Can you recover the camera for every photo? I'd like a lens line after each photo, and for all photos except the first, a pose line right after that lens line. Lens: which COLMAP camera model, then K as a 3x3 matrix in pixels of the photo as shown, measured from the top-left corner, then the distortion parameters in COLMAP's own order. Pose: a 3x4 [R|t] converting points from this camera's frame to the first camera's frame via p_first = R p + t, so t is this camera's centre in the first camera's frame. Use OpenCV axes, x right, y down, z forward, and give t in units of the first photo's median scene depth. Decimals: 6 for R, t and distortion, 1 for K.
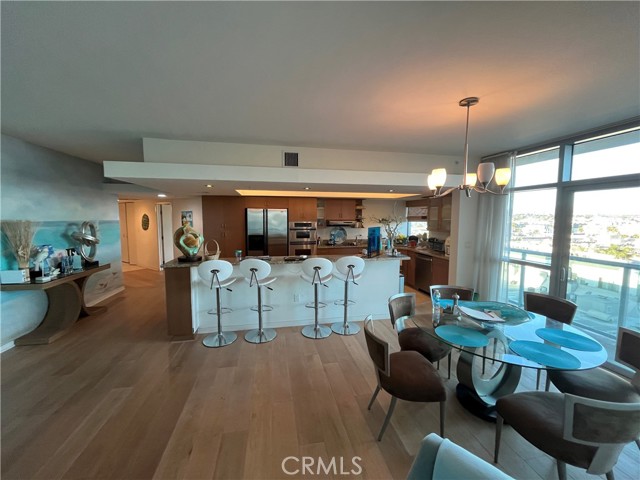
lens RADIAL K [[257.2, 0, 318.8], [0, 257.2, 236.3], [0, 0, 1]] dist [0.000147, -0.000025]
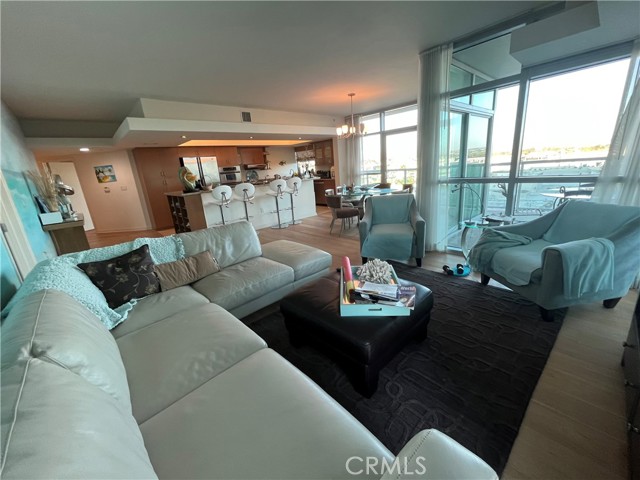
lens RADIAL K [[257.2, 0, 318.8], [0, 257.2, 236.3], [0, 0, 1]] dist [0.000147, -0.000025]
pose [[0.851523, -0.205816, 0.482233, -0.548844], [0.120141, 0.971855, 0.202643, 0.109263], [-0.510367, -0.114619, 0.852284, -0.507312]]
